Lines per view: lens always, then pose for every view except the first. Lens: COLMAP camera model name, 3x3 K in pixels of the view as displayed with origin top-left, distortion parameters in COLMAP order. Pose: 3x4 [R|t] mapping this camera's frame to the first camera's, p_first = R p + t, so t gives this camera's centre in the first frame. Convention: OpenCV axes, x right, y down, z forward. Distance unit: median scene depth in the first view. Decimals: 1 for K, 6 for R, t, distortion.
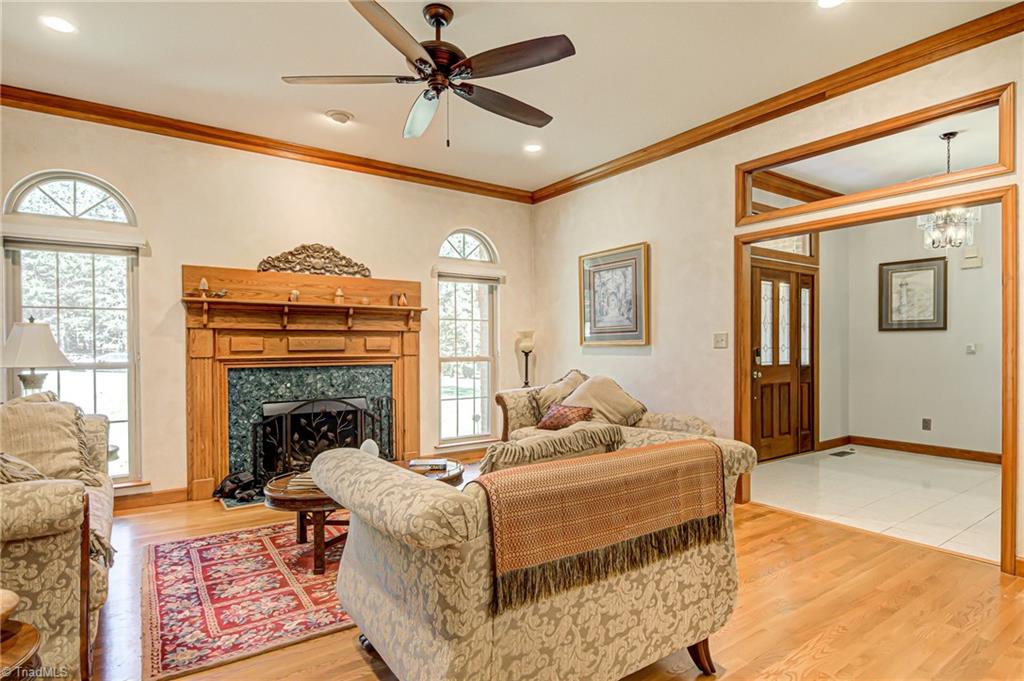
lens RADIAL K [[538.7, 0, 509.5], [0, 538.7, 349.4], [0, 0, 1]] dist [0.021215, -0.018598]
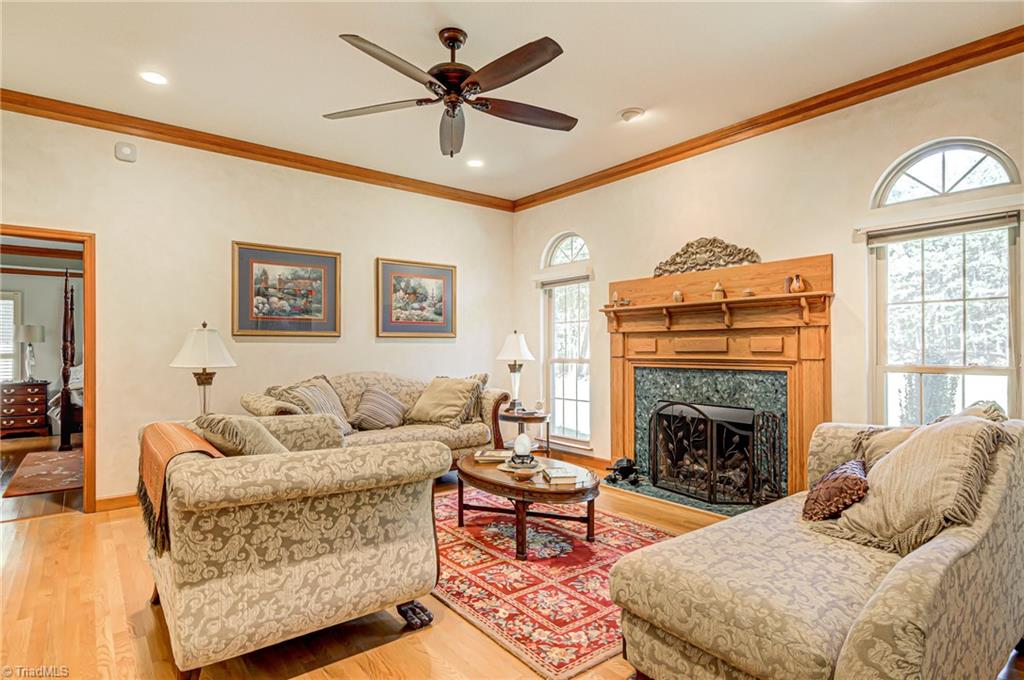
lens RADIAL K [[538.7, 0, 512.5], [0, 538.7, 345.4], [0, 0, 1]] dist [0.021215, -0.018598]
pose [[0.065527, -0.005823, -0.997834, 0.562218], [-0.007538, 0.999952, -0.006331, -0.000812], [0.997822, 0.007936, 0.065480, 0.618709]]
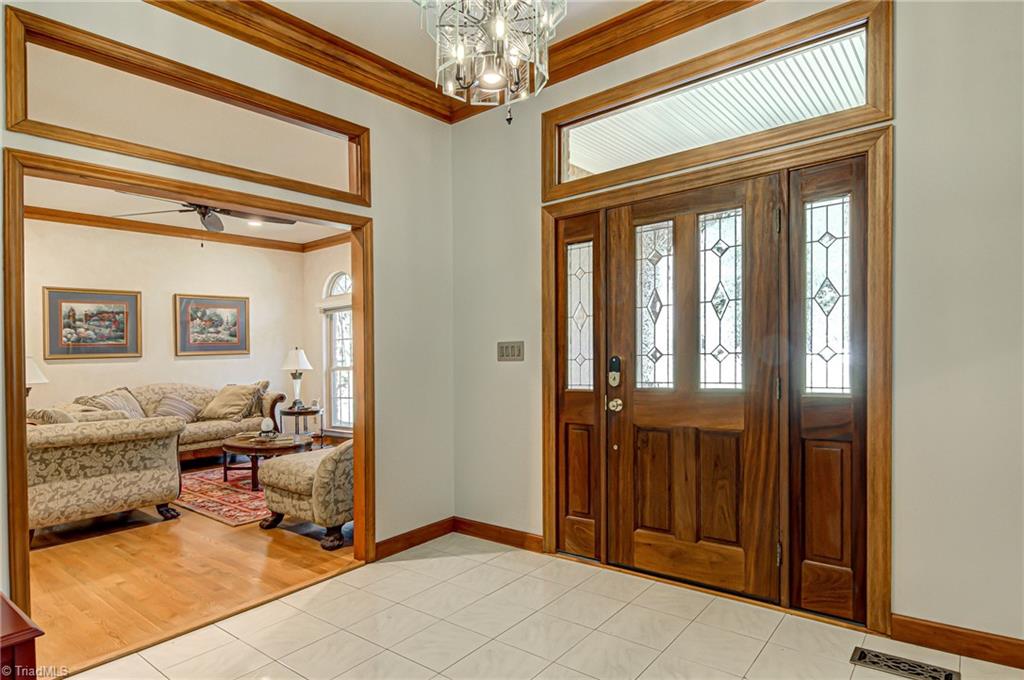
lens RADIAL K [[538.7, 0, 514.2], [0, 538.7, 344.1], [0, 0, 1]] dist [0.021215, -0.018598]
pose [[0.303506, -0.023991, -0.952527, 1.055016], [0.023500, 0.999567, -0.017688, -0.007567], [0.952540, -0.017016, 0.303939, 0.823540]]
